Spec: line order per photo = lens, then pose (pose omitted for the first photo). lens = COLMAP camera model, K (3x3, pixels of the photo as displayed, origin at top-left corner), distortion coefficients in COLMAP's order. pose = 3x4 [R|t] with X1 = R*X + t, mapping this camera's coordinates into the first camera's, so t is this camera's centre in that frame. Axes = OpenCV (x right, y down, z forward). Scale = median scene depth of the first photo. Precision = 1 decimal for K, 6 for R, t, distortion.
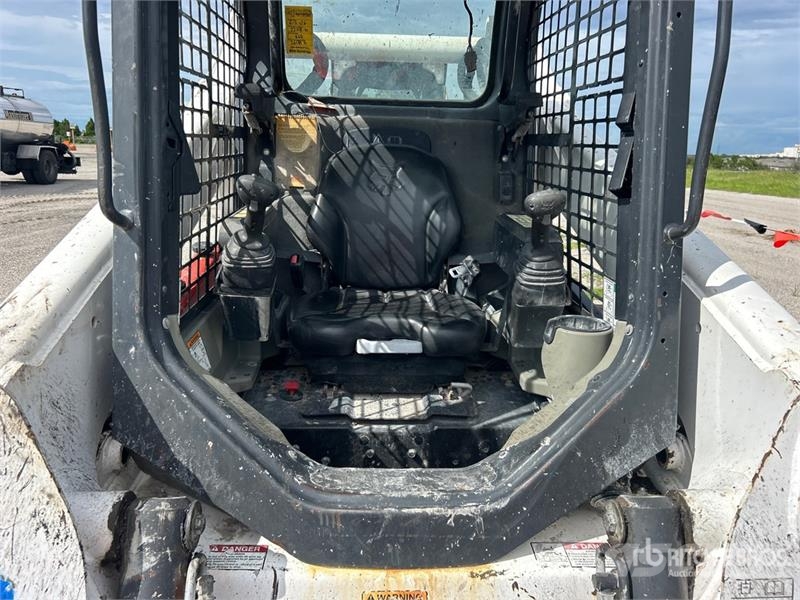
lens RADIAL K [[614.6, 0, 398.0], [0, 614.6, 324.3], [0, 0, 1]] dist [0.033189, -0.060102]
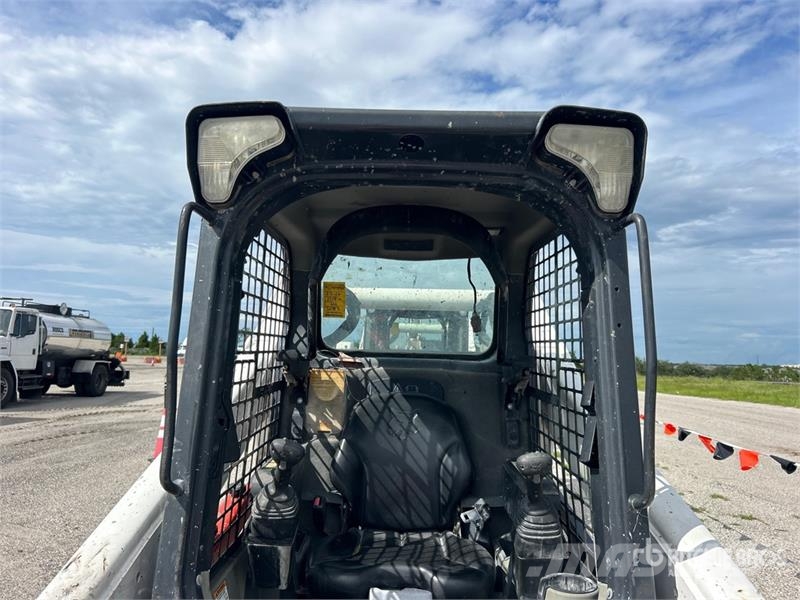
lens RADIAL K [[613.4, 0, 389.7], [0, 613.4, 303.0], [0, 0, 1]] dist [0.055033, -0.089145]
pose [[0.997797, -0.009621, -0.065635, 0.032806], [-0.015027, 0.930927, -0.364896, -0.035291], [0.064612, 0.365079, 0.928732, -0.127701]]
